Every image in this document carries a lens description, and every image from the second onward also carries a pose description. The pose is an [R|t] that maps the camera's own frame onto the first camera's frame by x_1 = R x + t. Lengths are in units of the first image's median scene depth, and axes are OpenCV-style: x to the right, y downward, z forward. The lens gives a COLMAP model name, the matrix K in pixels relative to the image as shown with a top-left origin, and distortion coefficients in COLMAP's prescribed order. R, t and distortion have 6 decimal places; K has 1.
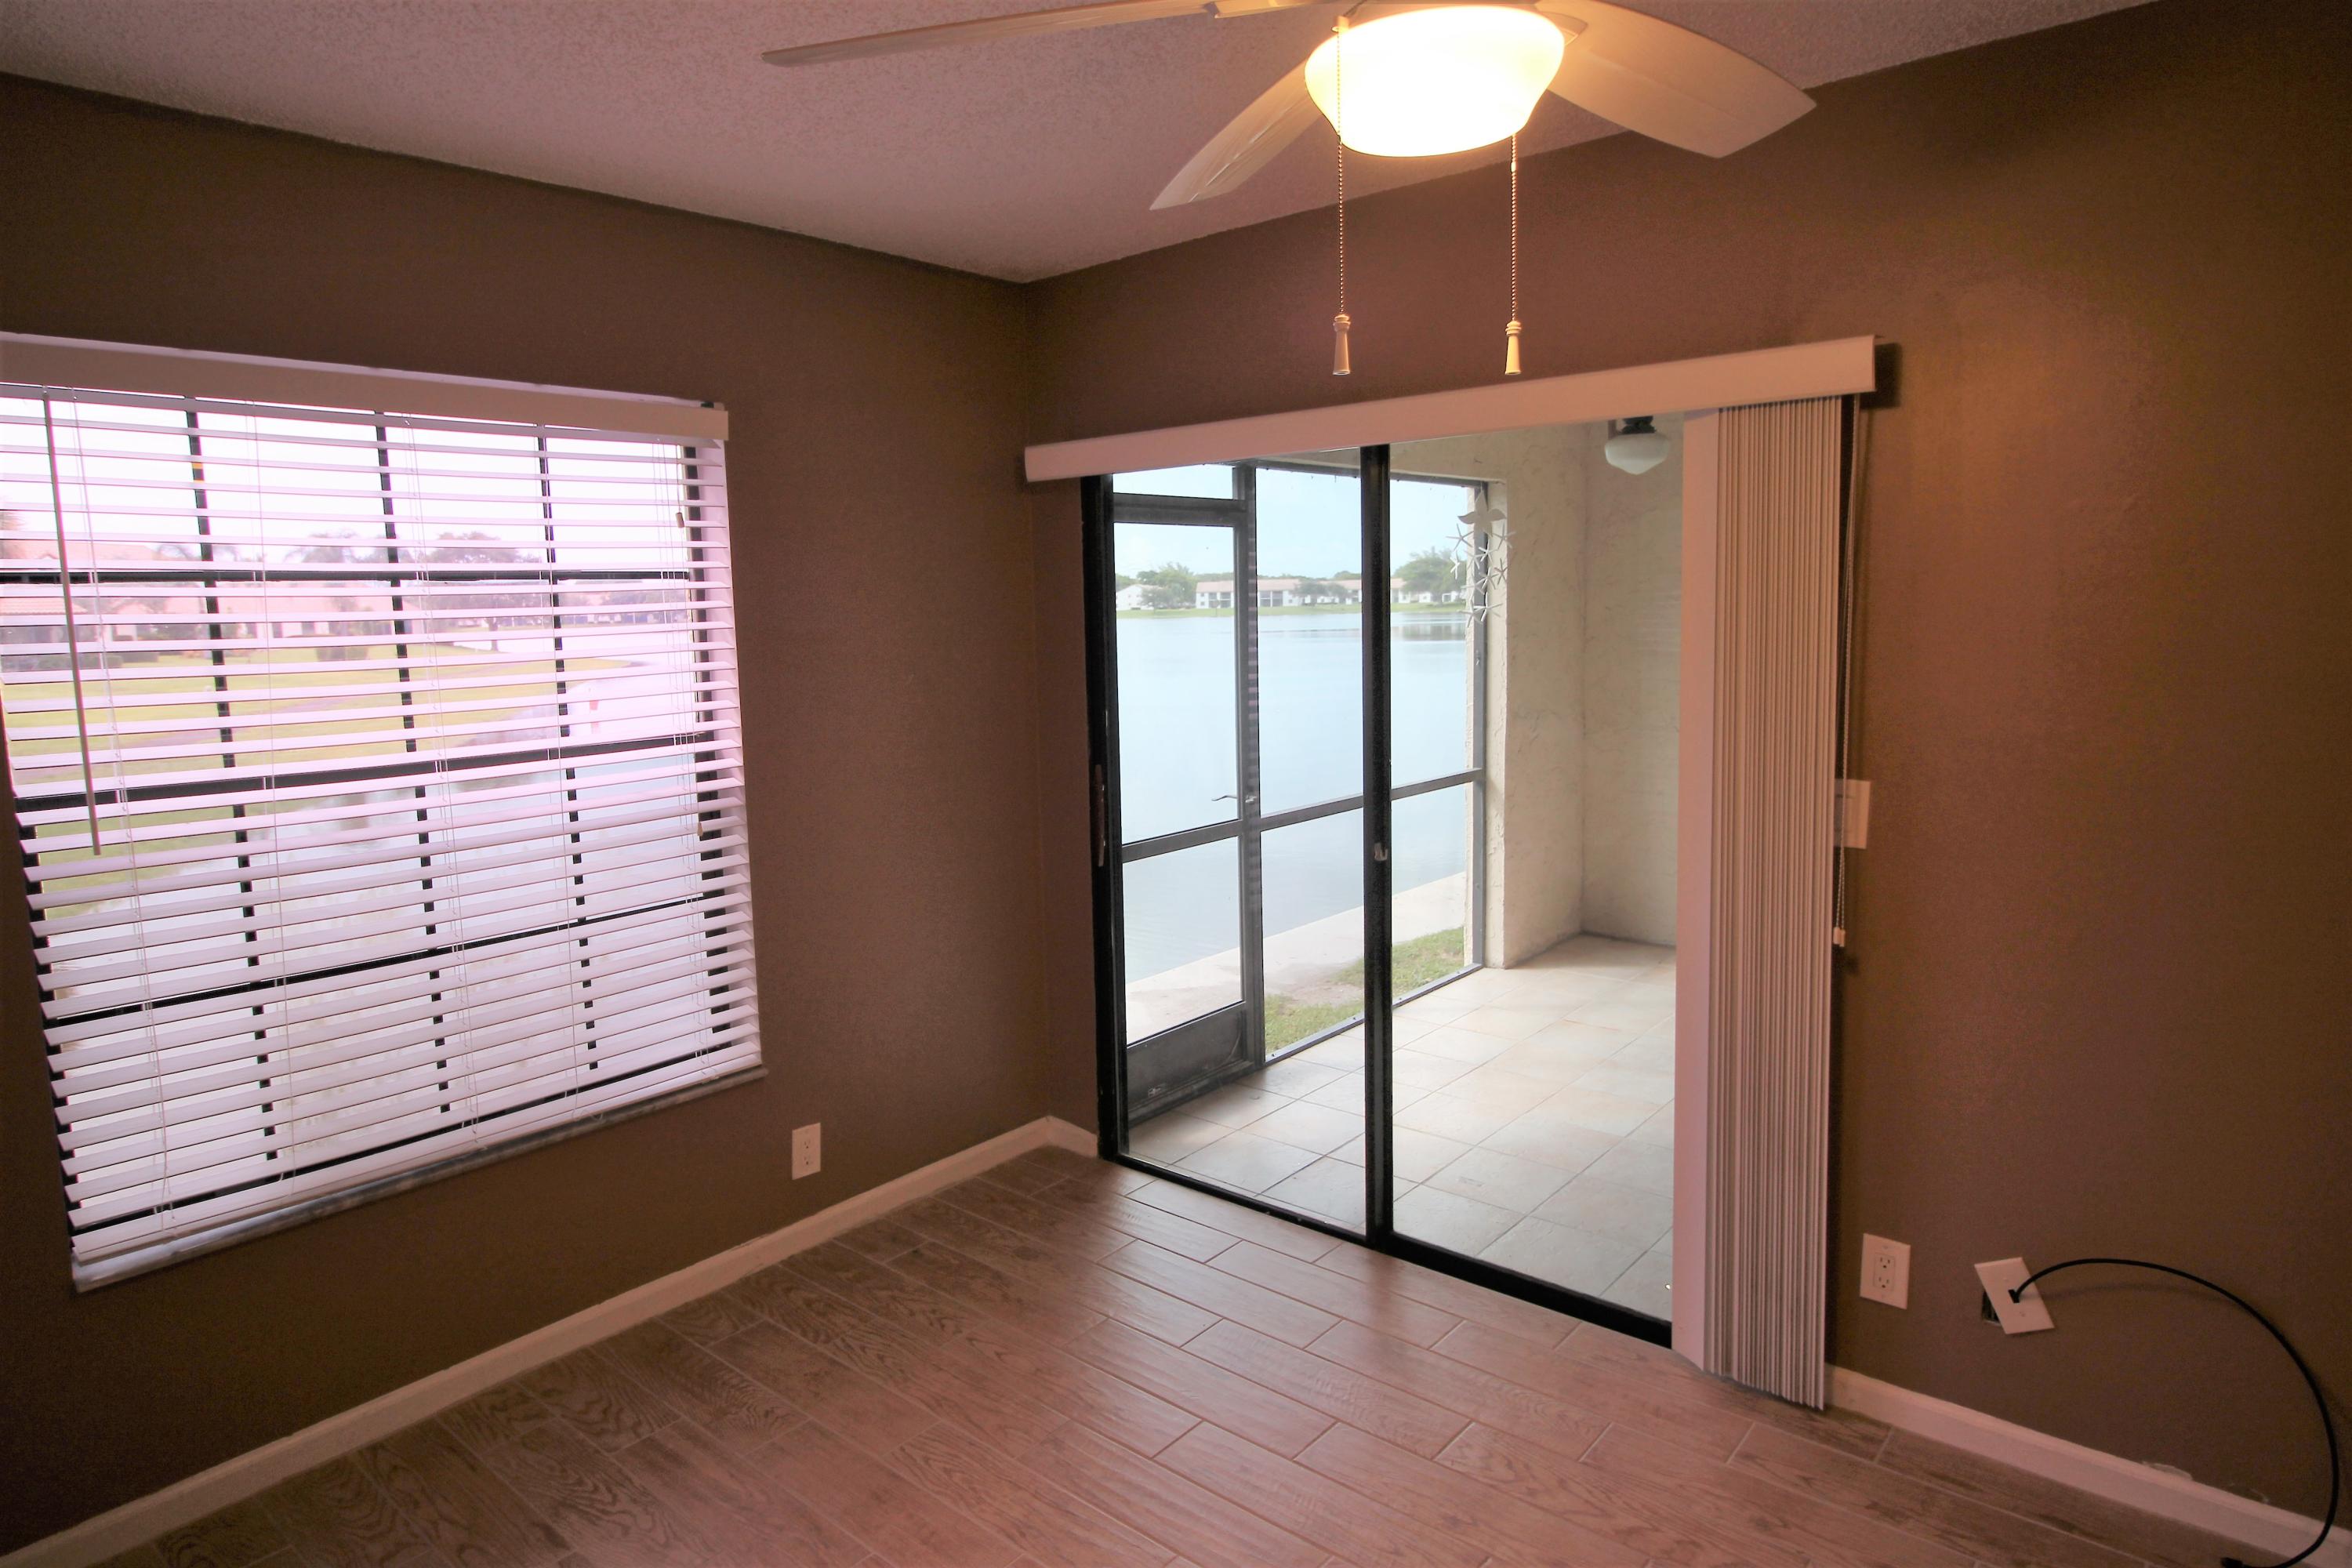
lens RADIAL K [[1357.8, 0, 1176.0], [0, 1357.8, 750.4], [0, 0, 1]] dist [0.006619, -0.012459]
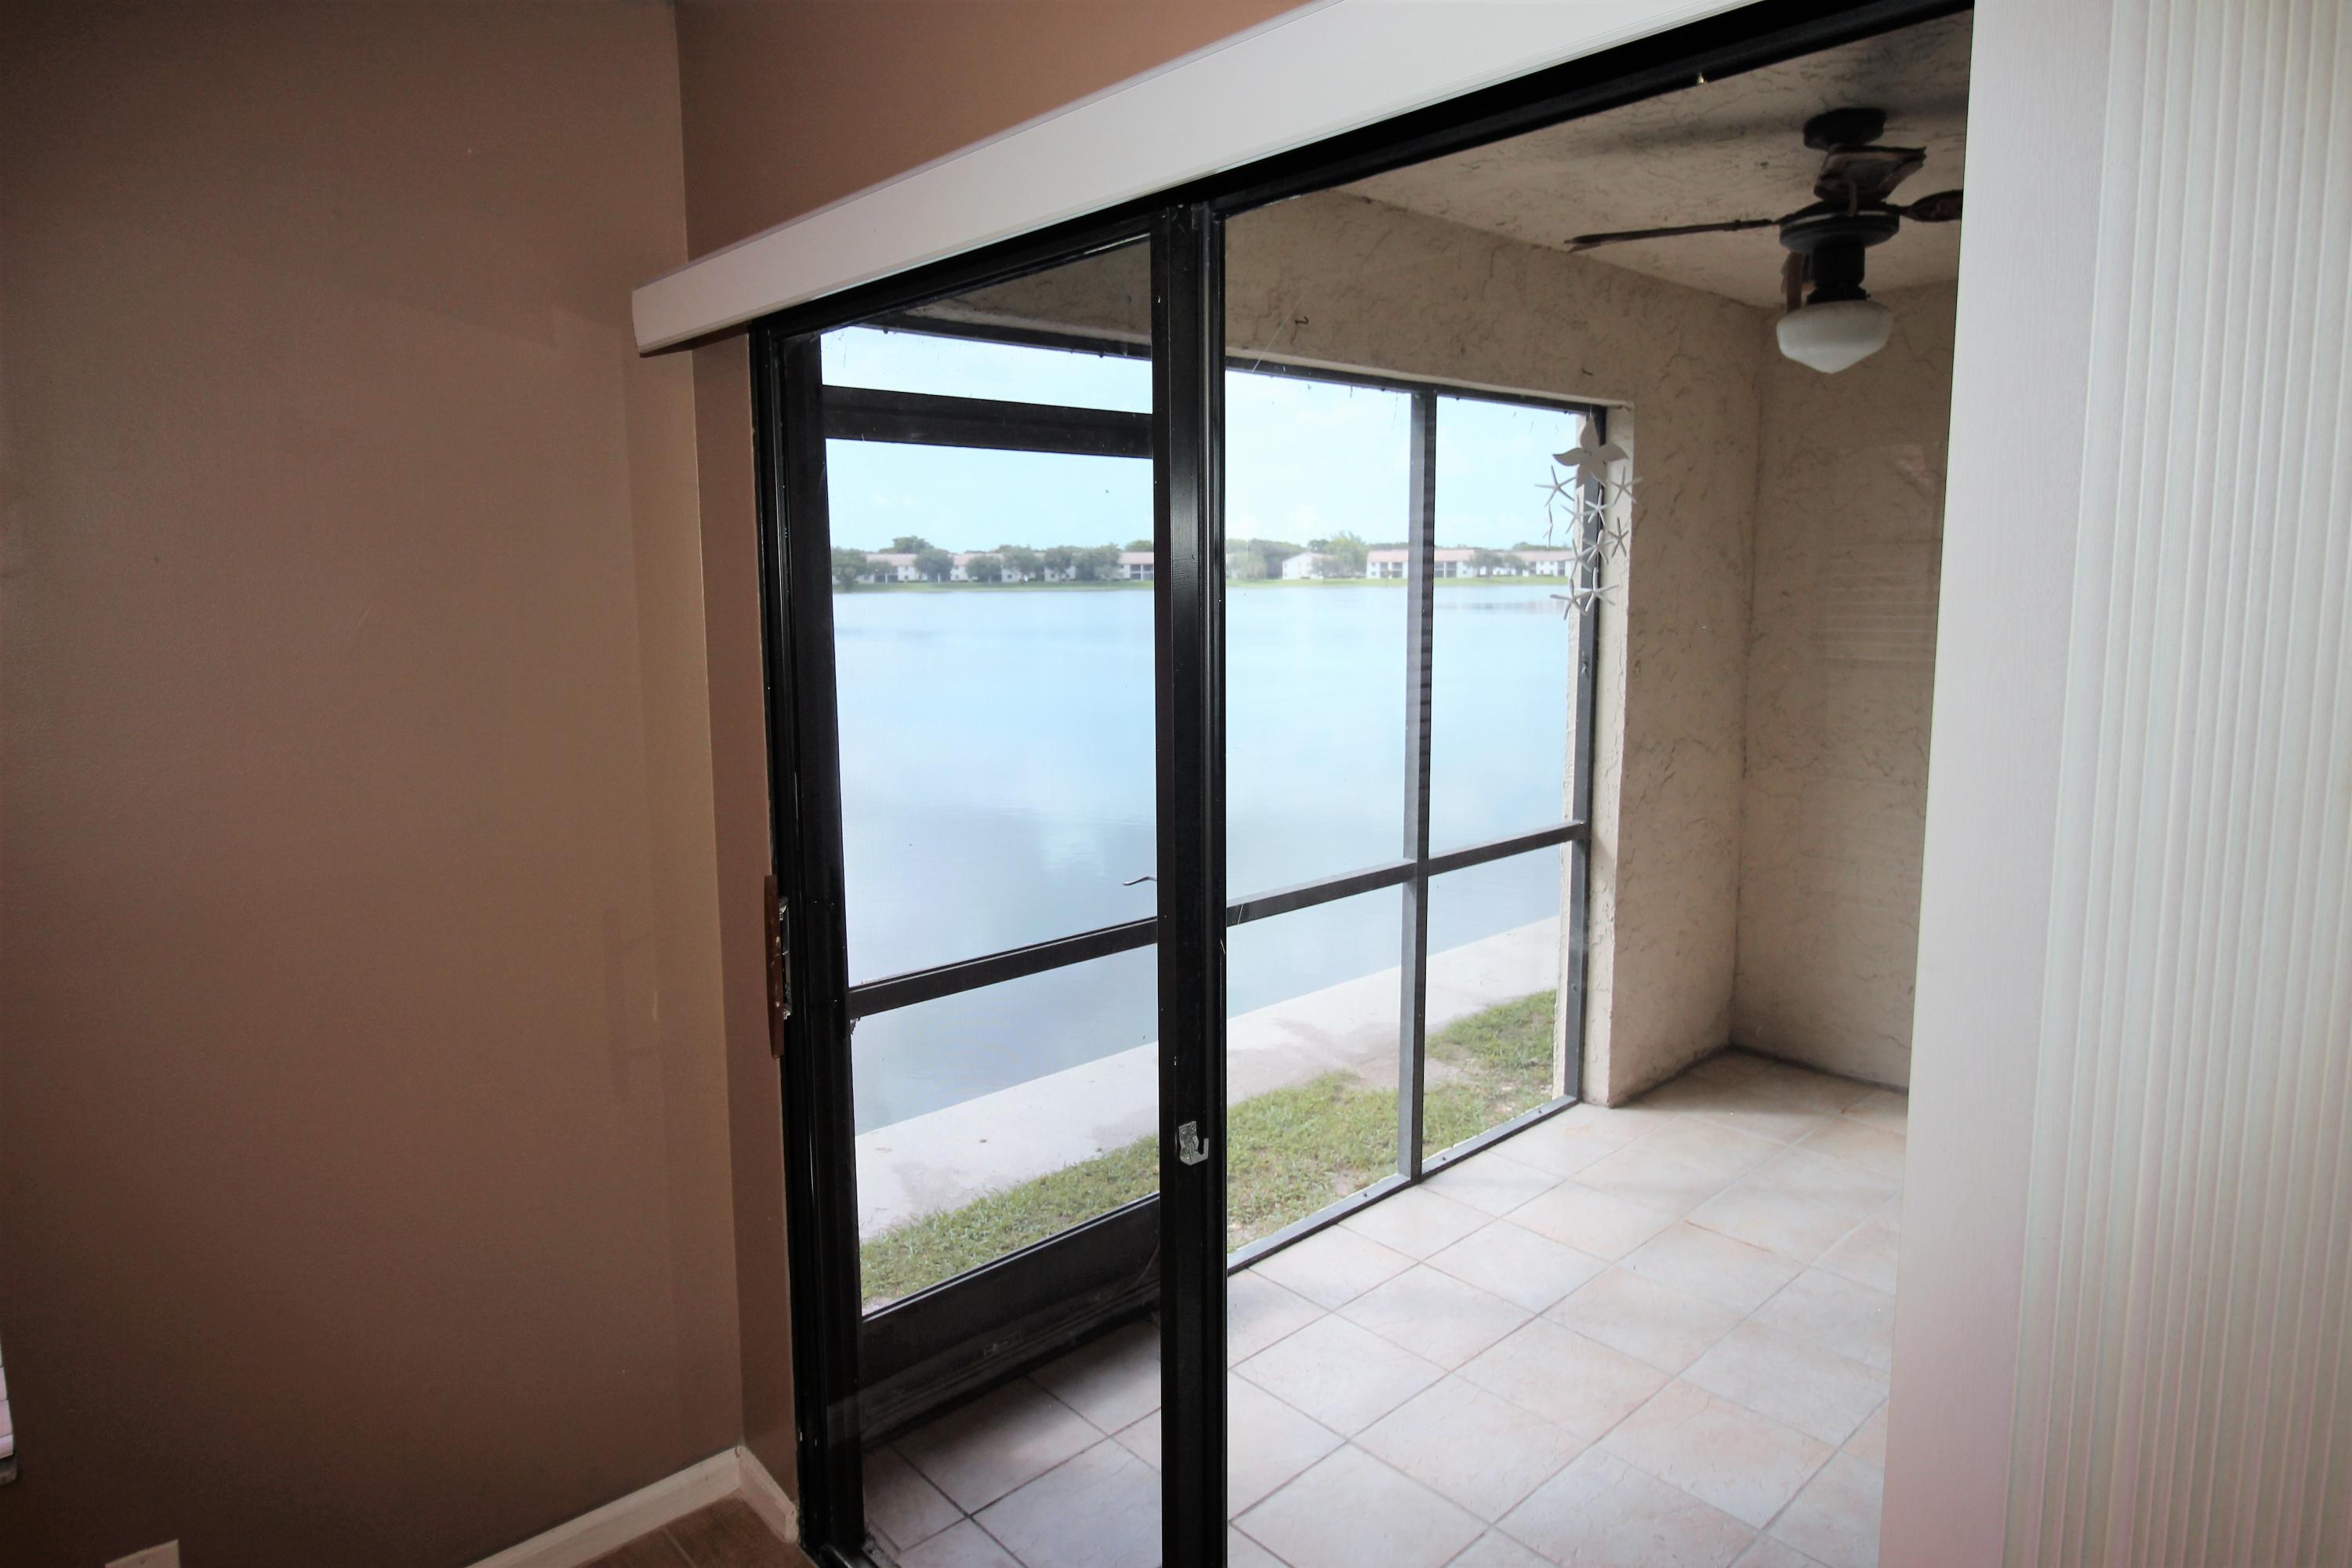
lens RADIAL K [[1357.8, 0, 1176.0], [0, 1357.8, 750.4], [0, 0, 1]] dist [0.006619, -0.012459]
pose [[0.992027, 0.031913, -0.121919, 0.104705], [-0.029084, 0.999266, 0.024917, -0.035875], [0.122624, -0.021172, 0.992227, 0.295349]]
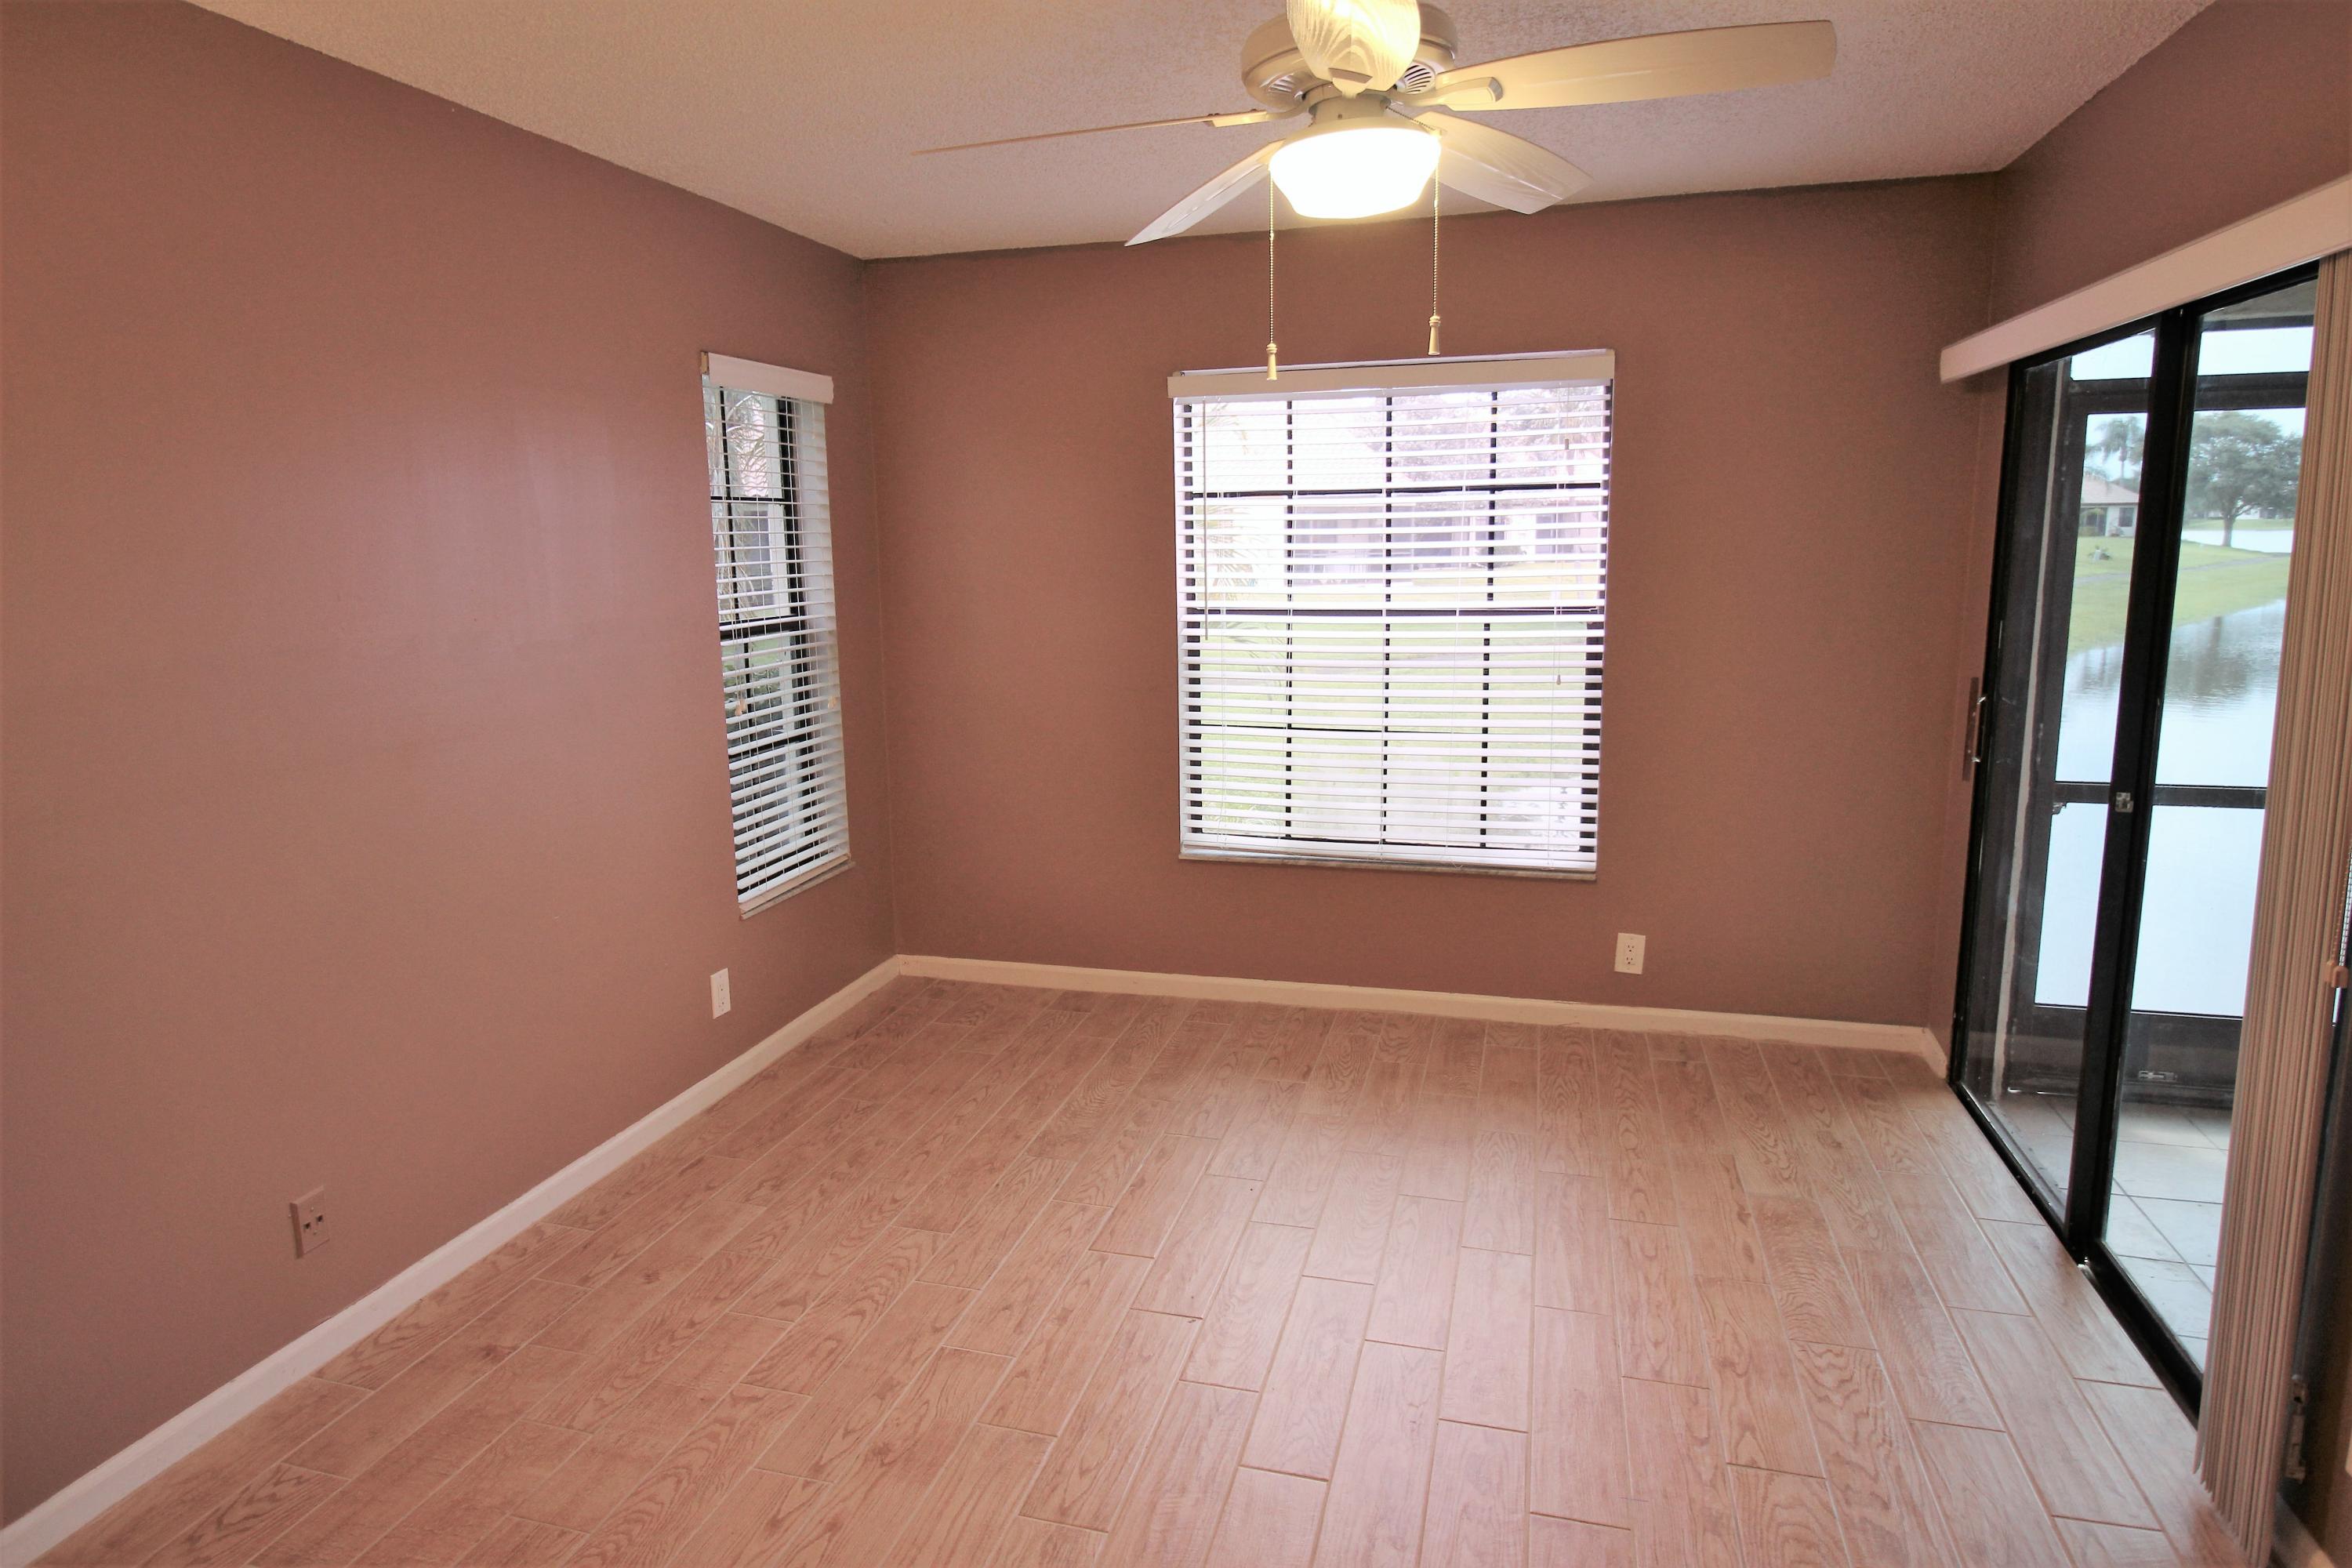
lens RADIAL K [[1357.8, 0, 1176.0], [0, 1357.8, 750.4], [0, 0, 1]] dist [0.006619, -0.012459]
pose [[0.435369, 0.164550, -0.885086, 0.344179], [-0.094301, 0.986081, 0.136940, -0.010906], [0.895299, 0.023845, 0.444827, 0.039584]]
